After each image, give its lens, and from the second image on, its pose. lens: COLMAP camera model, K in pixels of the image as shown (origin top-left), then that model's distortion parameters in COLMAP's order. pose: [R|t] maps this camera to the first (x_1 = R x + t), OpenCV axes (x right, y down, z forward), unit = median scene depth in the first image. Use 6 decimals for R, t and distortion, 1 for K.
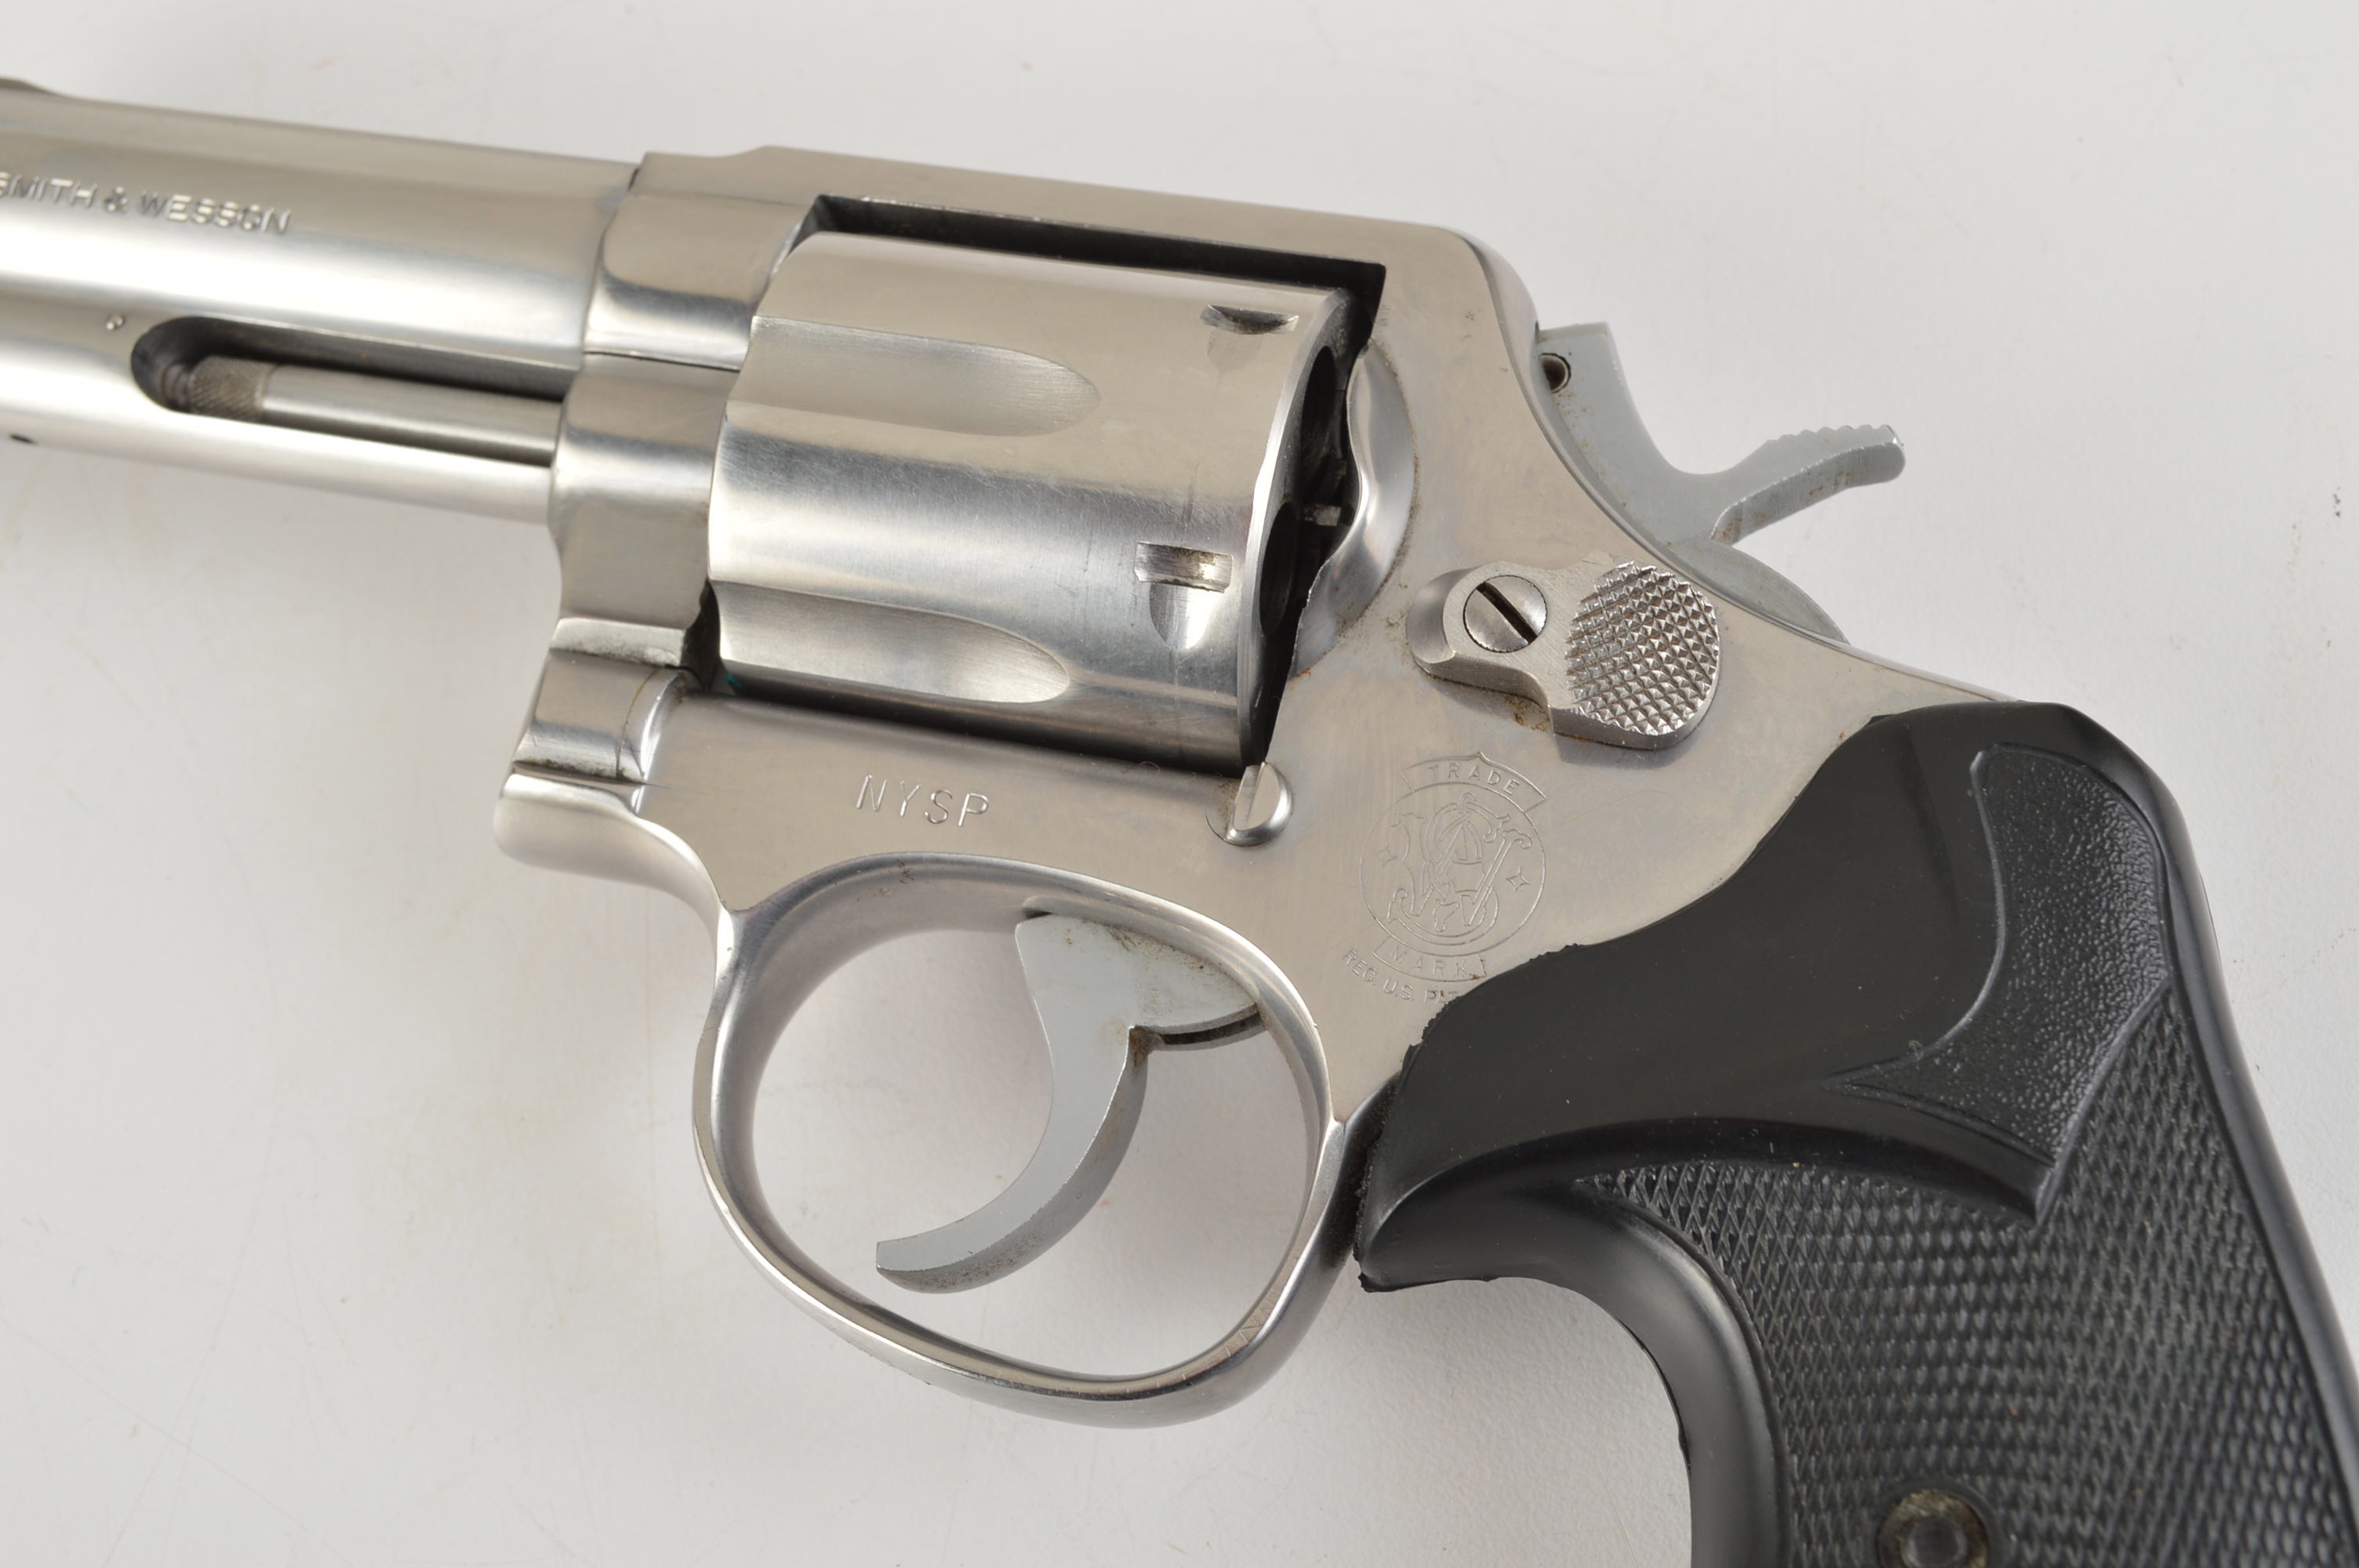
lens RADIAL K [[3399.2, 0, 1176.9], [0, 3399.2, 792.9], [0, 0, 1]] dist [-0.018324, 0.000000]
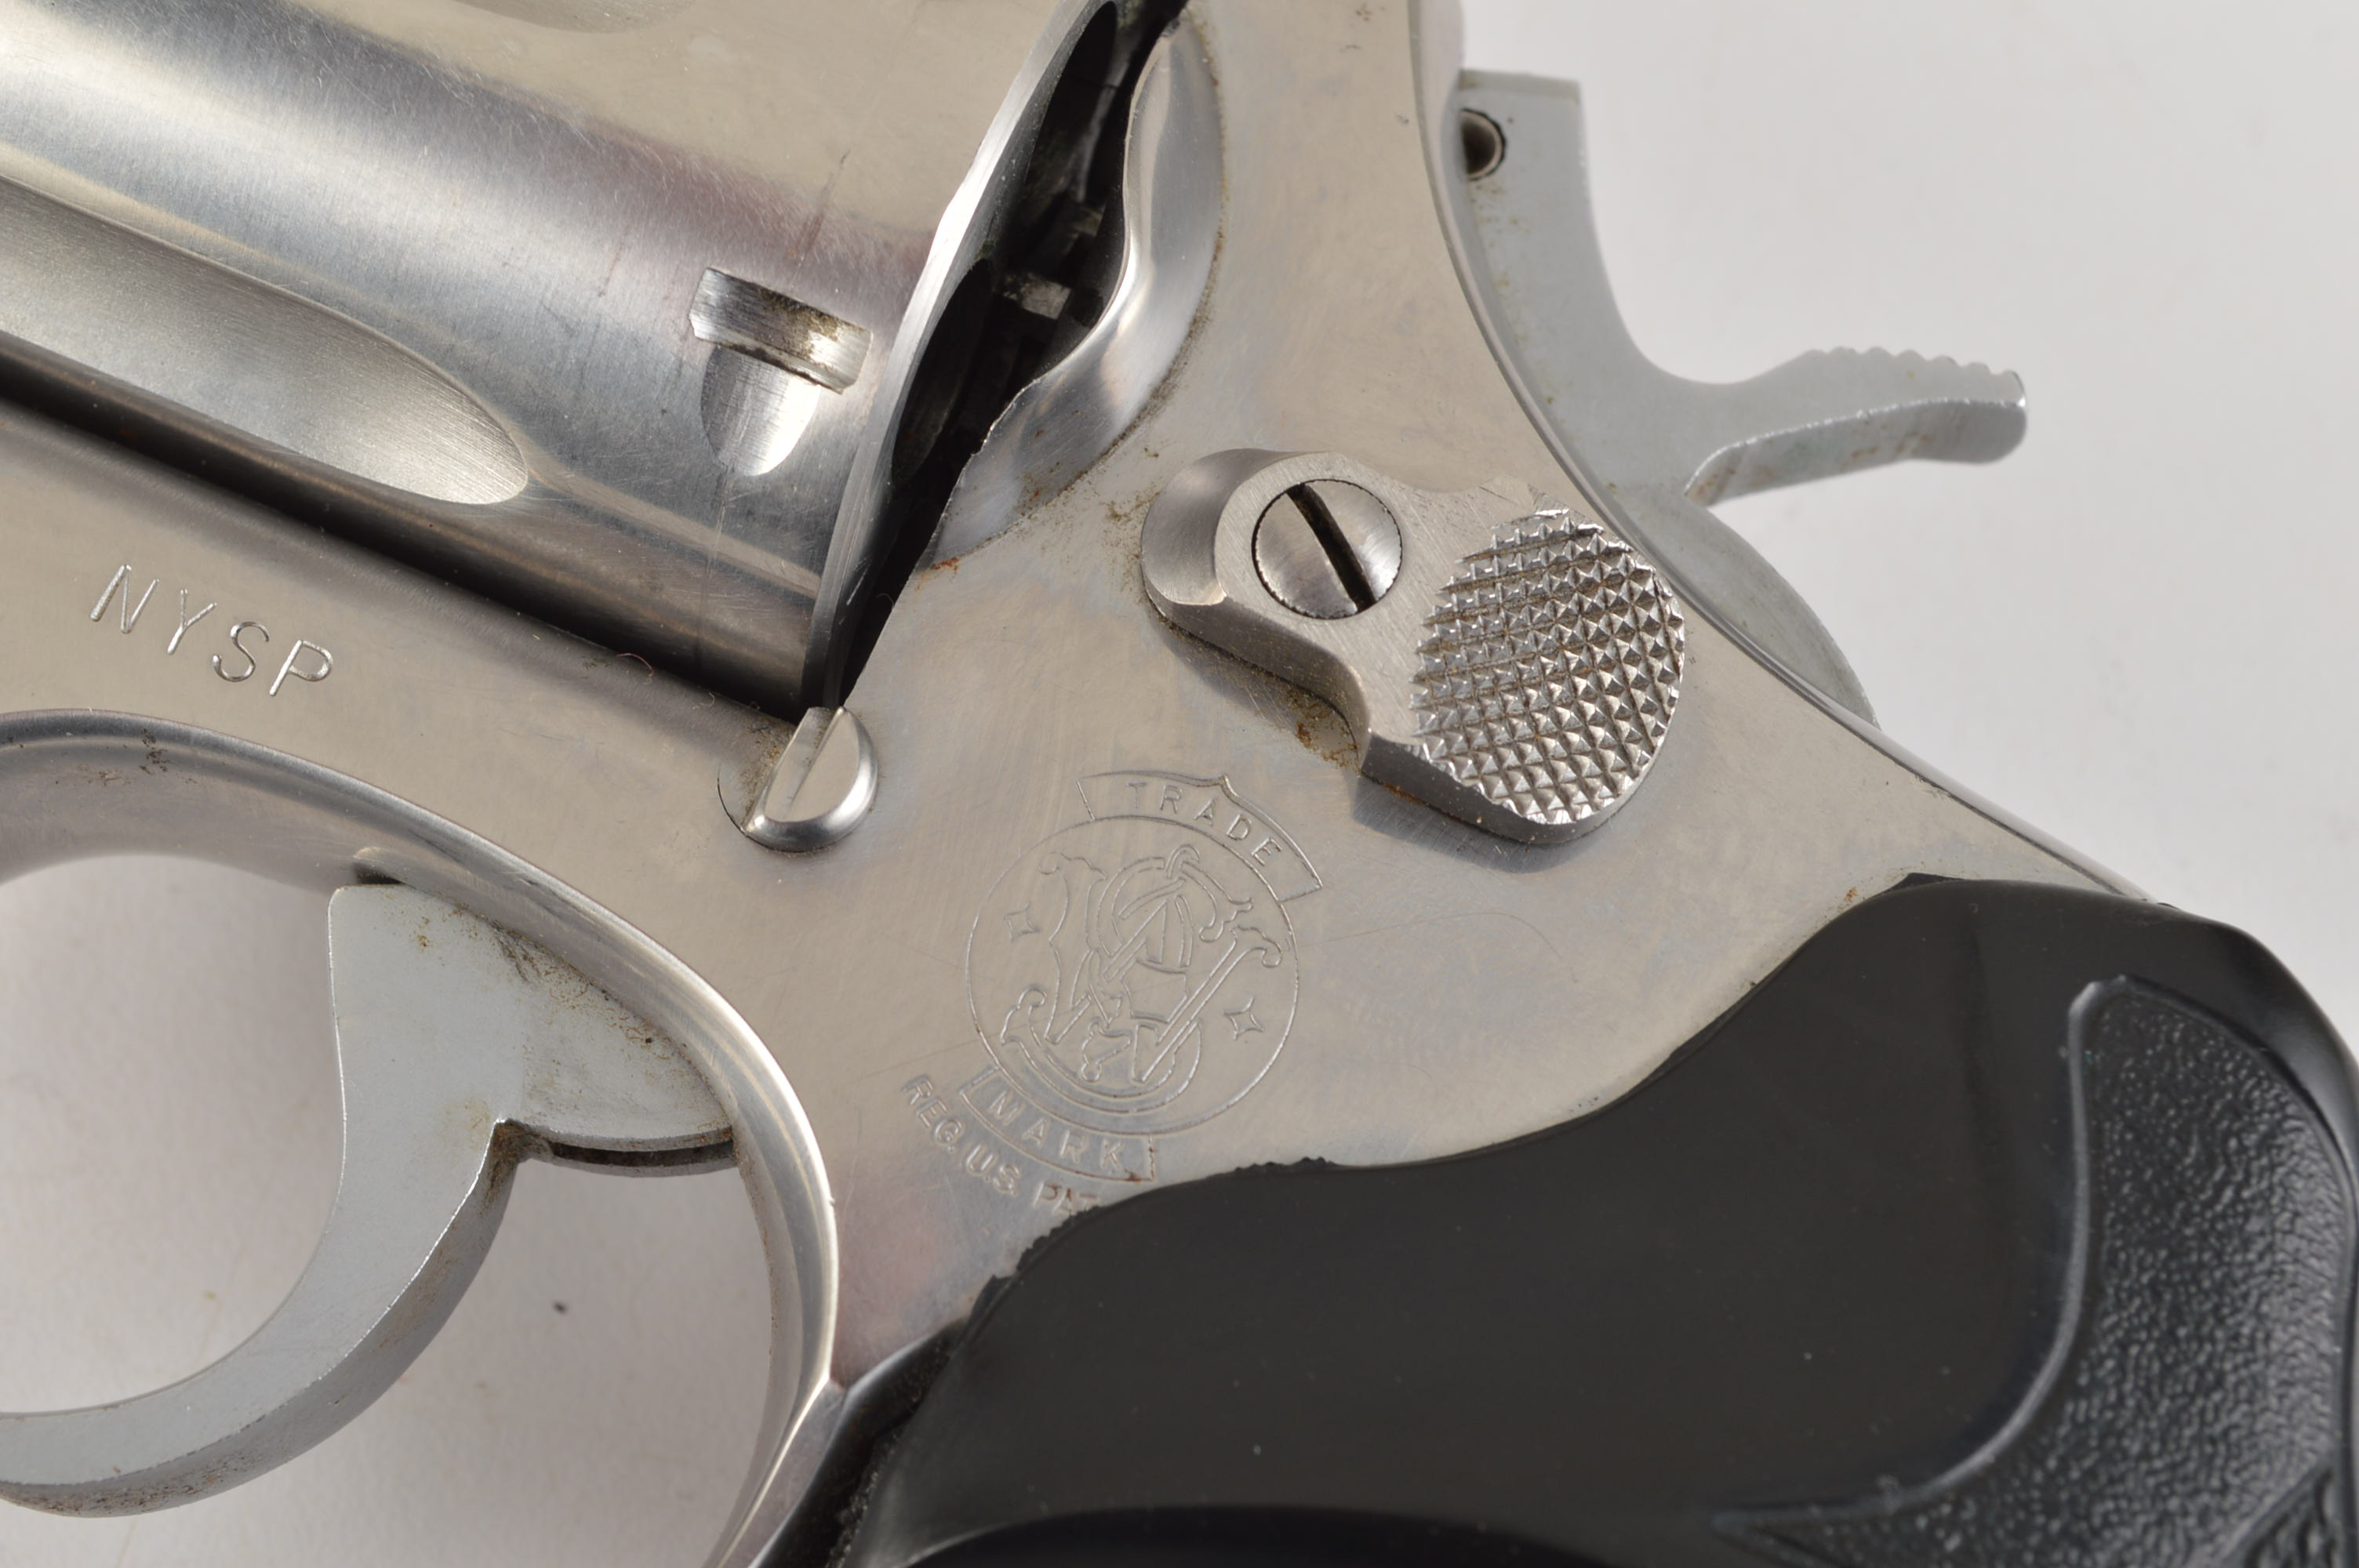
lens RADIAL K [[4230.6, 0, 1197.5], [0, 4230.6, 781.2], [0, 0, 1]] dist [0.013669, 0.000000]
pose [[0.964420, 0.218696, 0.148543, -0.018827], [-0.224553, 0.974175, 0.023661, -0.027208], [-0.139532, -0.056175, 0.988623, 0.314671]]
